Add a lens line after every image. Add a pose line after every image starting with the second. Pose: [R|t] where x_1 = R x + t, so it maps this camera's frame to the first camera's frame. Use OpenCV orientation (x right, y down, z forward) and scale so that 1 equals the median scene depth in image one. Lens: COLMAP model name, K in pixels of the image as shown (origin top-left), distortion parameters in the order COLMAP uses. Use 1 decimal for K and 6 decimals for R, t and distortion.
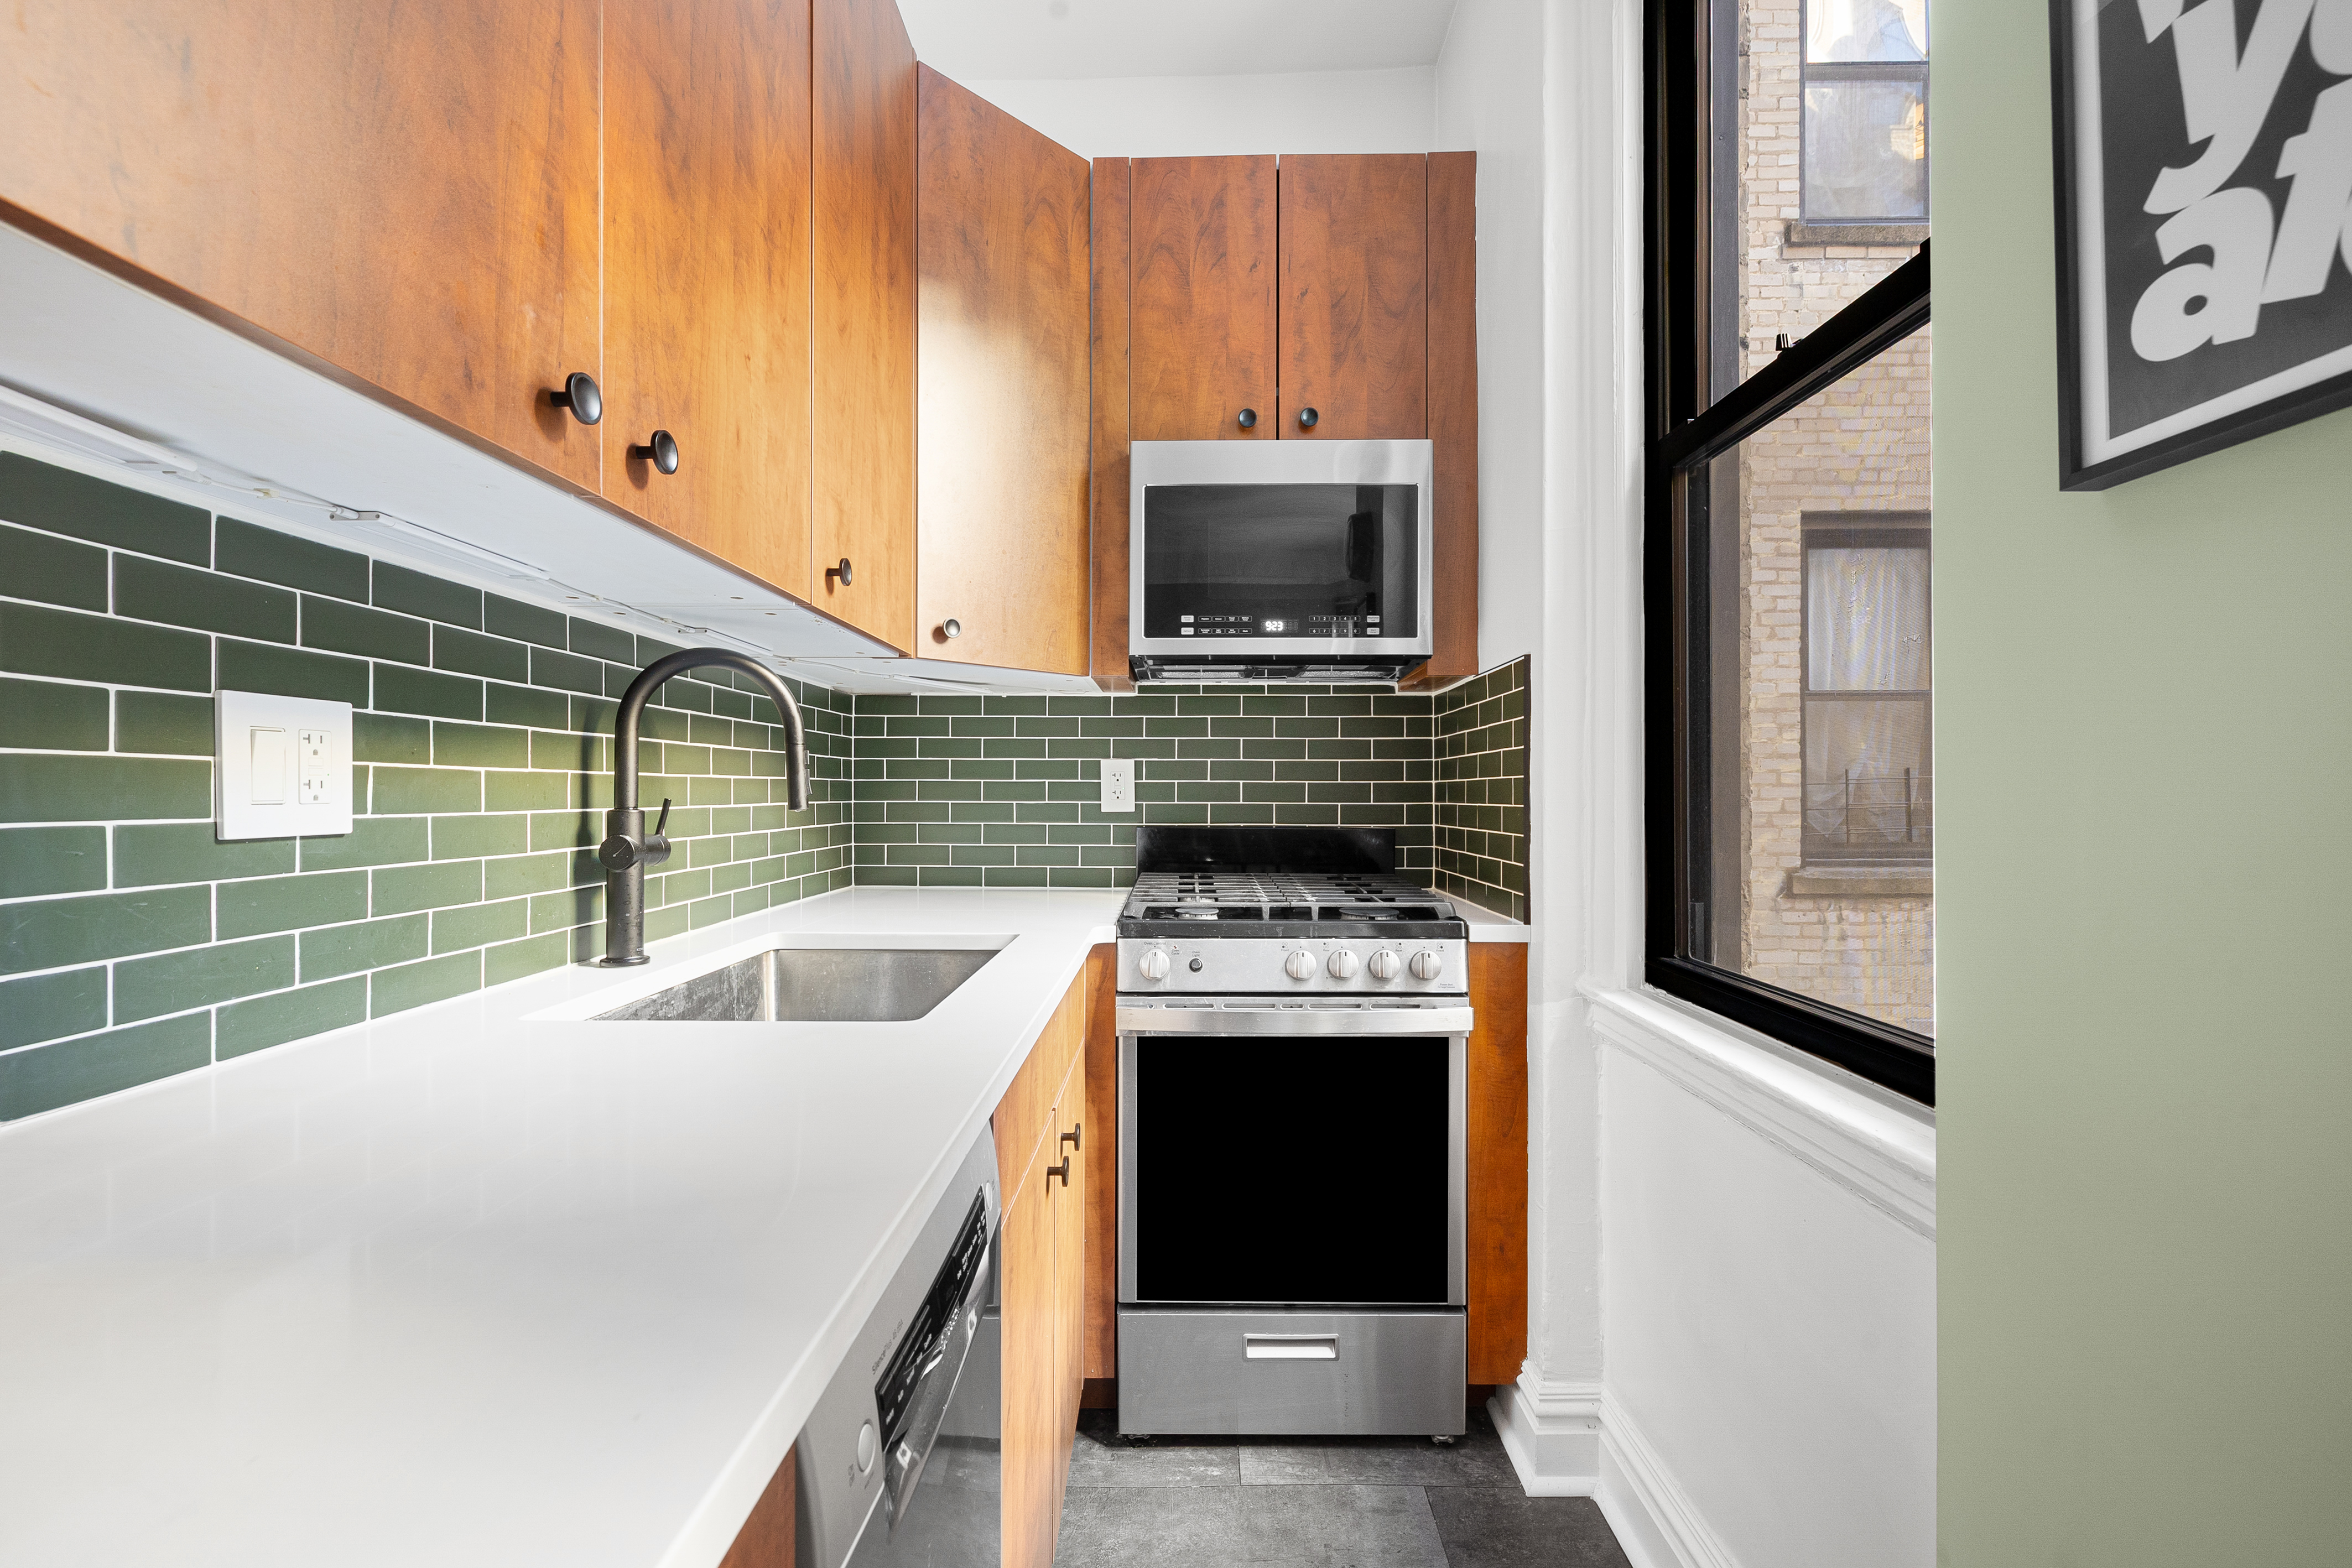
lens RADIAL K [[992.6, 0, 1188.0], [0, 992.6, 789.2], [0, 0, 1]] dist [-0.000733, 0.001355]
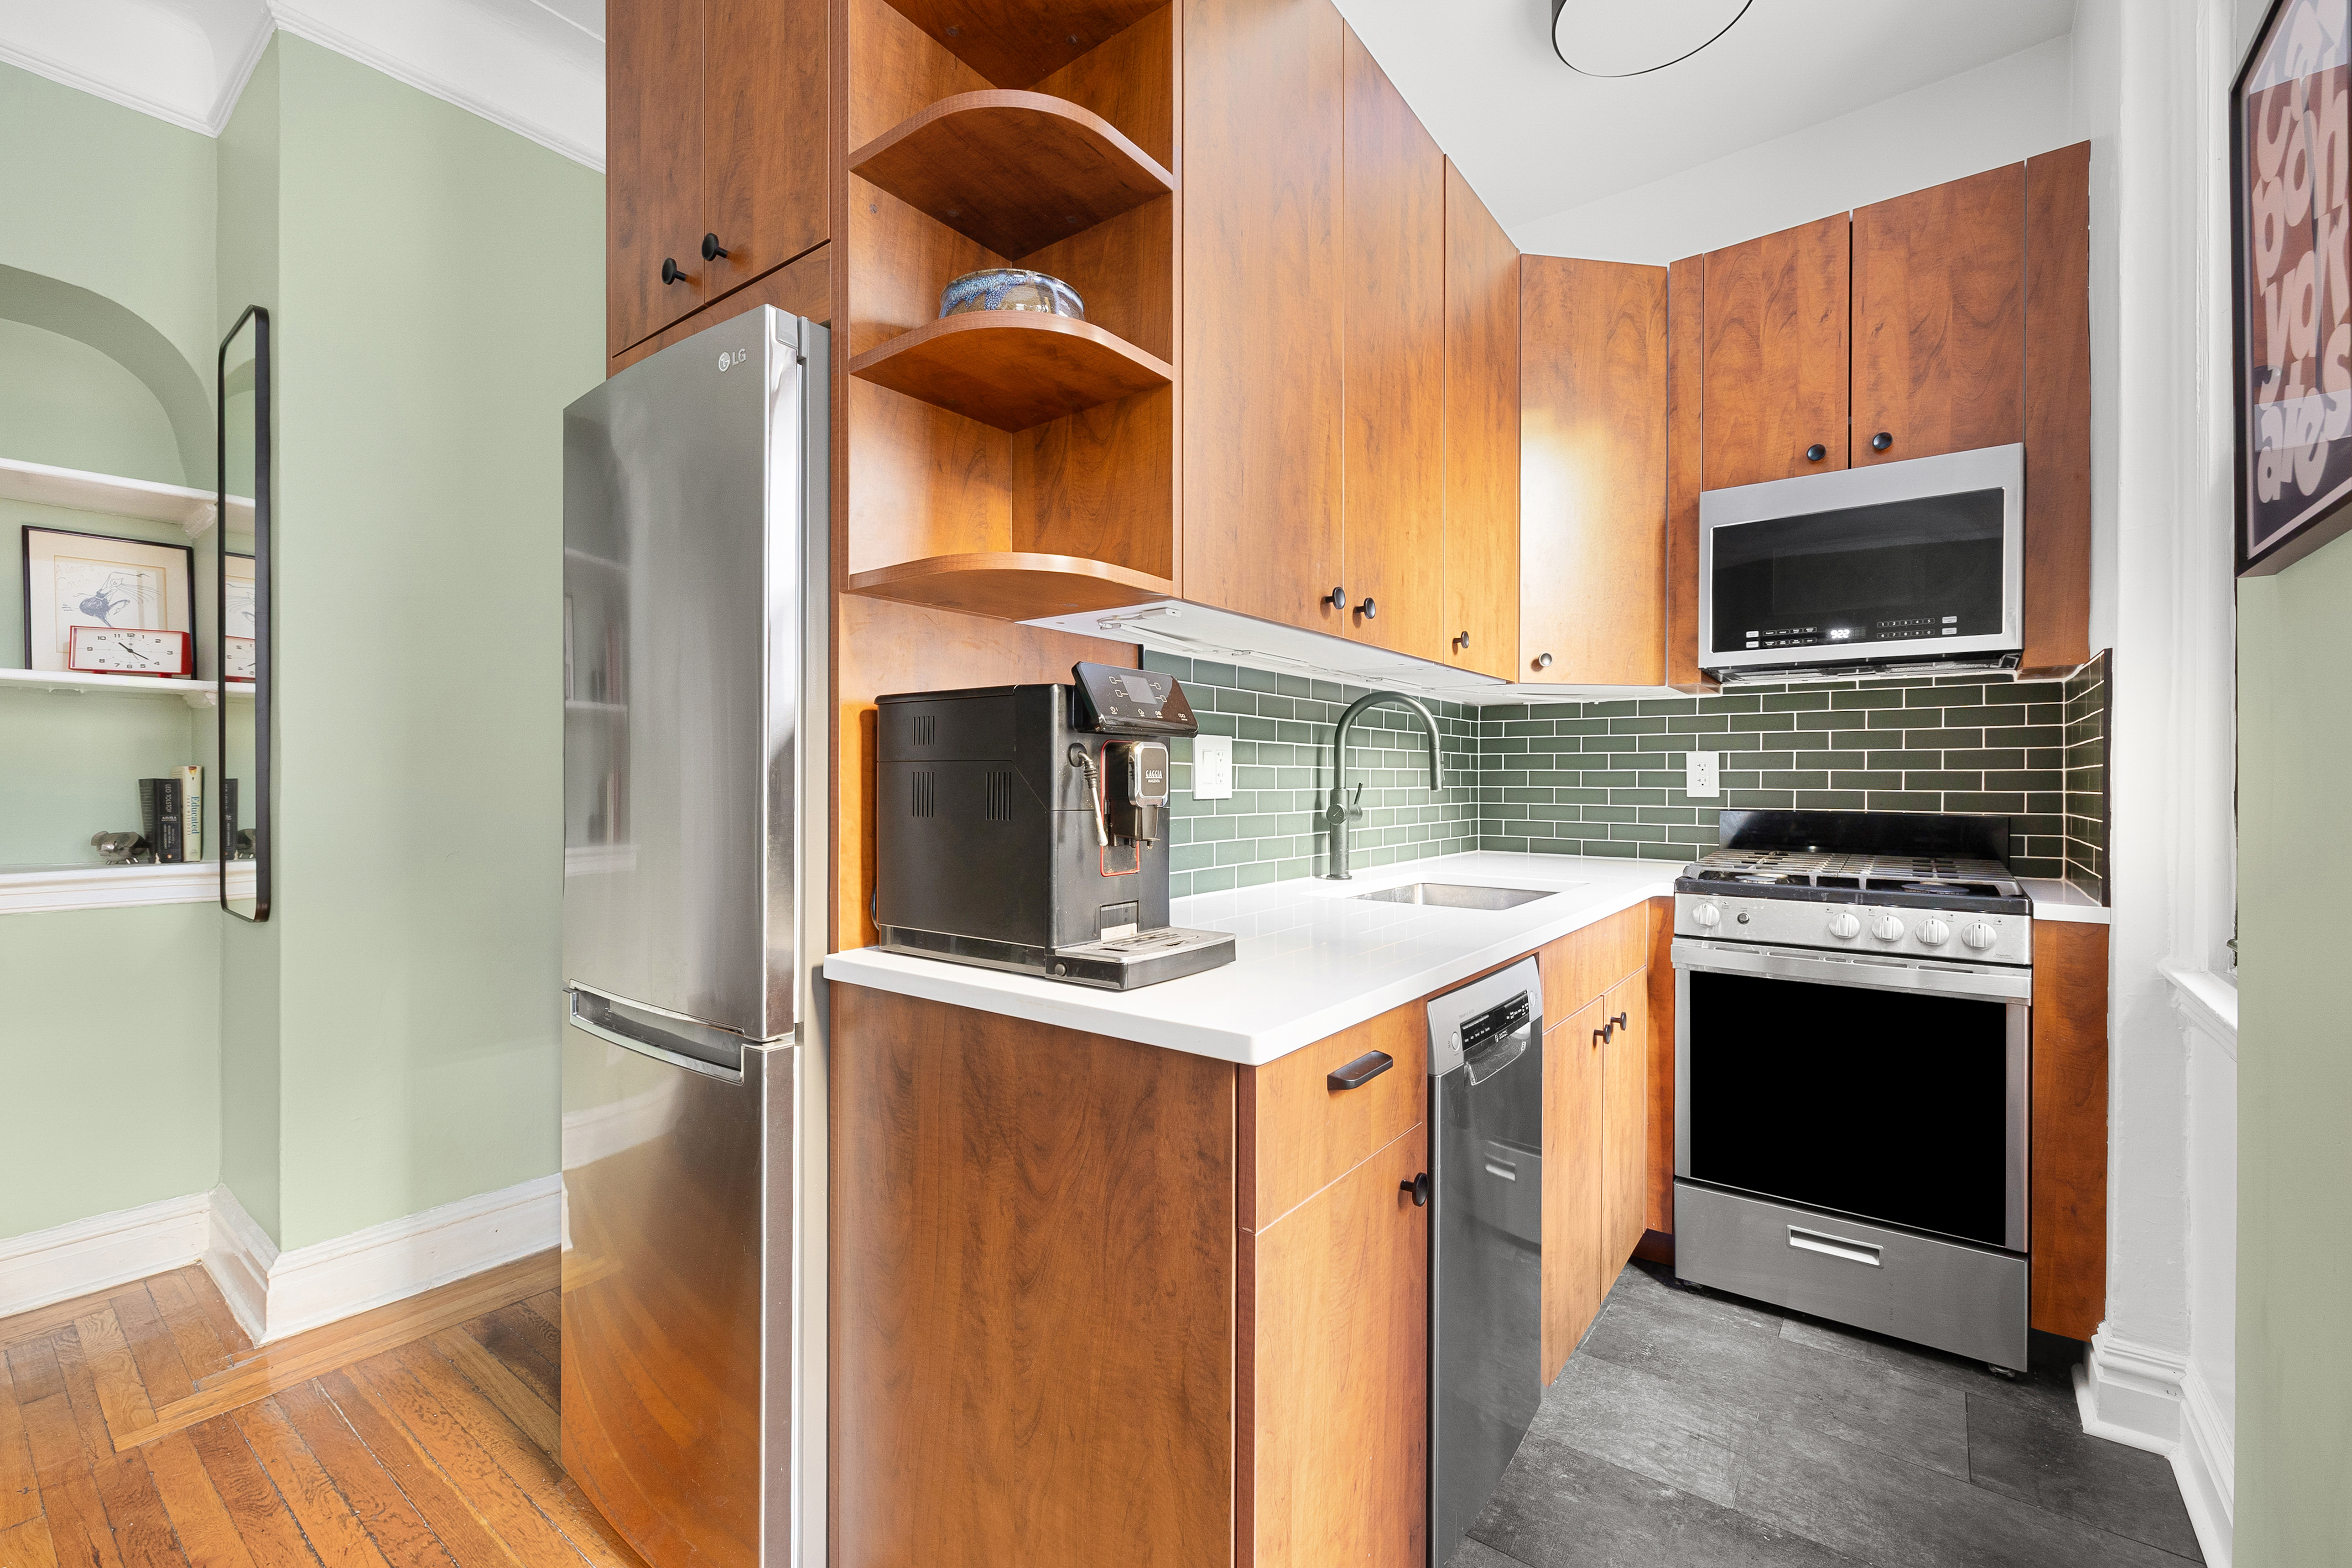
lens RADIAL K [[992.6, 0, 1177.9], [0, 992.6, 783.5], [0, 0, 1]] dist [-0.000733, 0.001355]
pose [[0.804152, 0.003757, -0.594412, 0.175616], [-0.000512, 0.999984, 0.005627, 0.001135], [0.594424, -0.004221, 0.804141, -0.418975]]
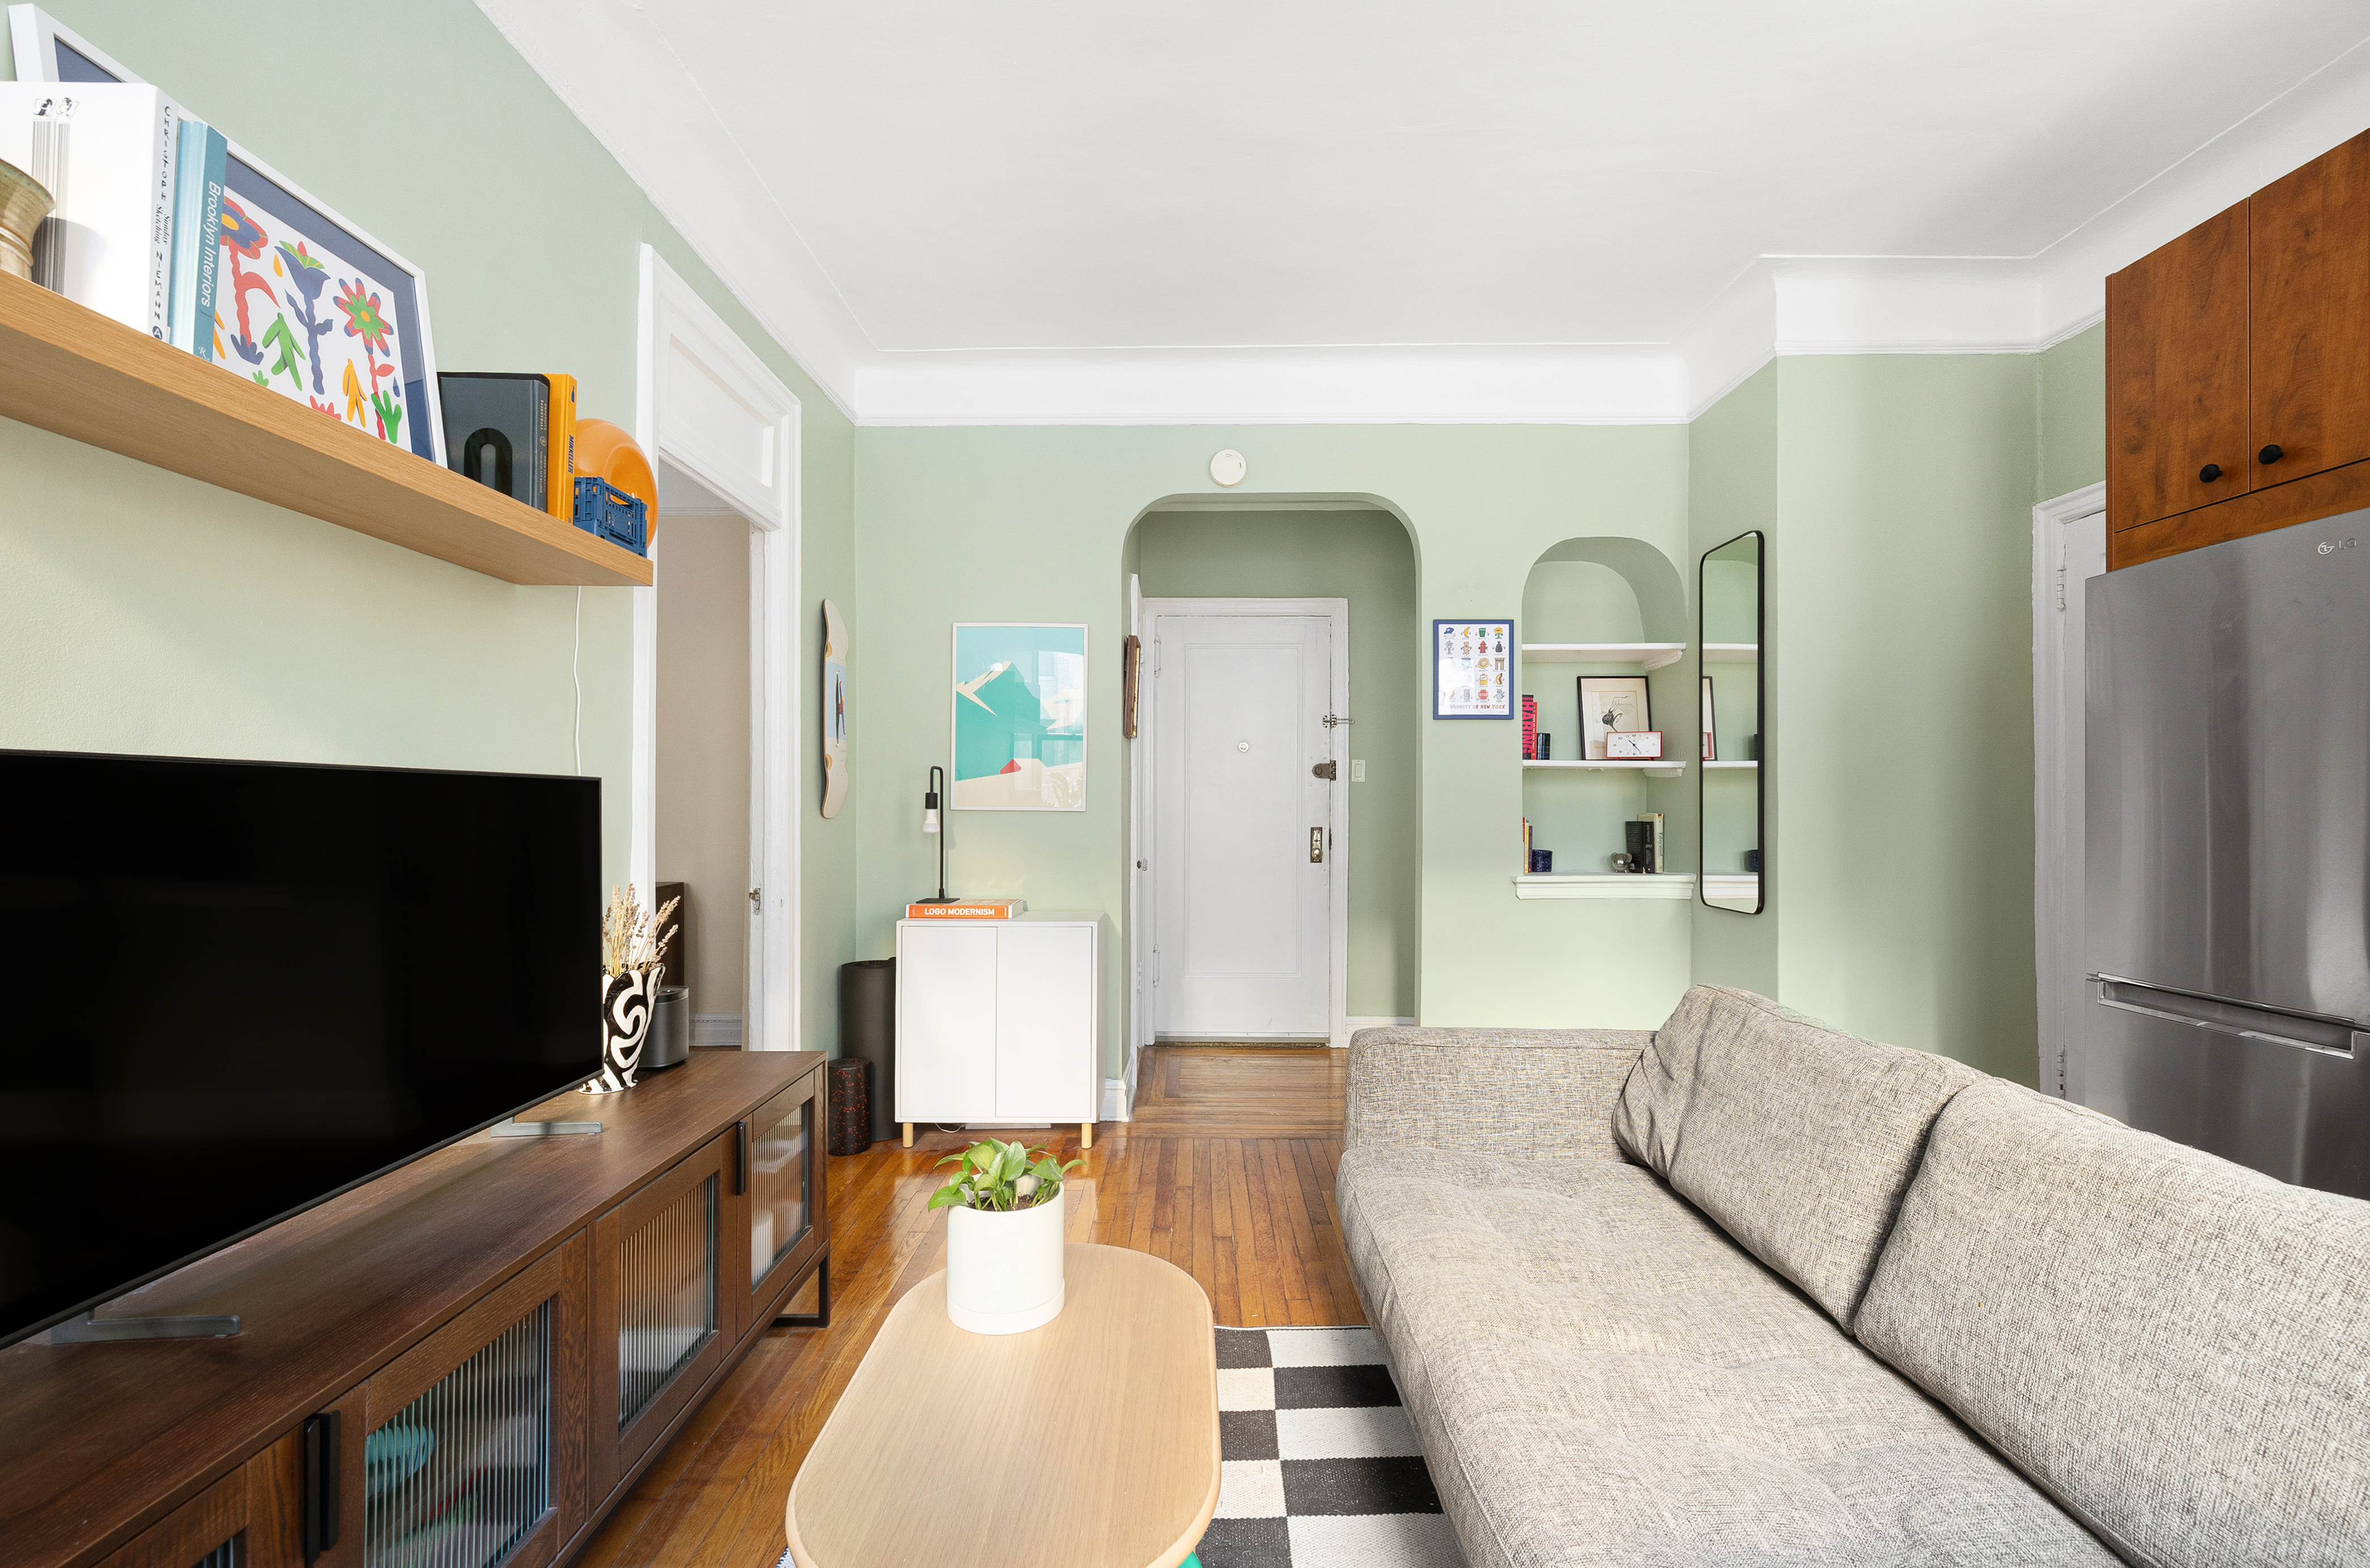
lens RADIAL K [[1000.1, 0, 1196.9], [0, 1000.1, 798.9], [0, 0, 1]] dist [-0.000733, 0.001355]
pose [[-0.010662, -0.008096, -0.999910, 0.531690], [0.002588, 0.999964, -0.008124, -0.036341], [0.999940, -0.002674, -0.010641, -1.202088]]
